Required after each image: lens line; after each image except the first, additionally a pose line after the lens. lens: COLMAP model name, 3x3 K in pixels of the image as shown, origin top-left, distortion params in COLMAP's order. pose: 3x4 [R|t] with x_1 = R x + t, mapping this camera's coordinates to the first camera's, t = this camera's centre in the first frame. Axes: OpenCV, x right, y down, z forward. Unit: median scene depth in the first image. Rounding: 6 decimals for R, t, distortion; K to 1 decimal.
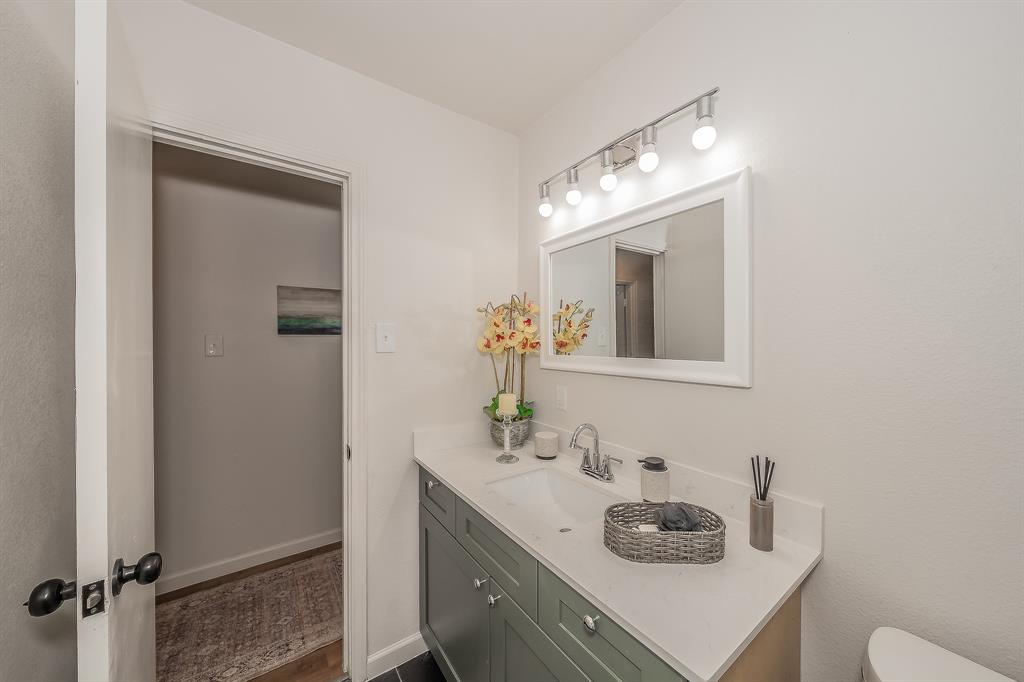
lens RADIAL K [[352.0, 0, 512.0], [0, 352.0, 341.0], [0, 0, 1]] dist [-0.000473, -0.000054]
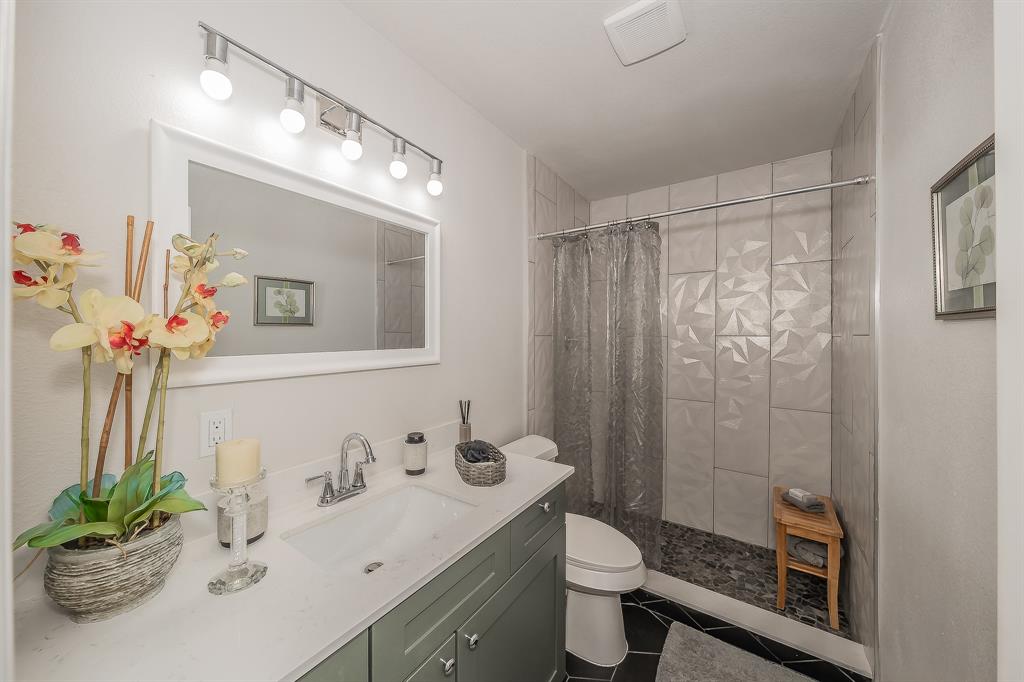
lens RADIAL K [[345.7, 0, 510.5], [0, 345.7, 338.9], [0, 0, 1]] dist [-0.001021, 0.000220]
pose [[-0.344118, -0.015894, 0.938792, -0.708231], [-0.003296, 0.999871, 0.015720, -0.001571], [-0.938921, 0.002316, -0.344126, 0.991002]]
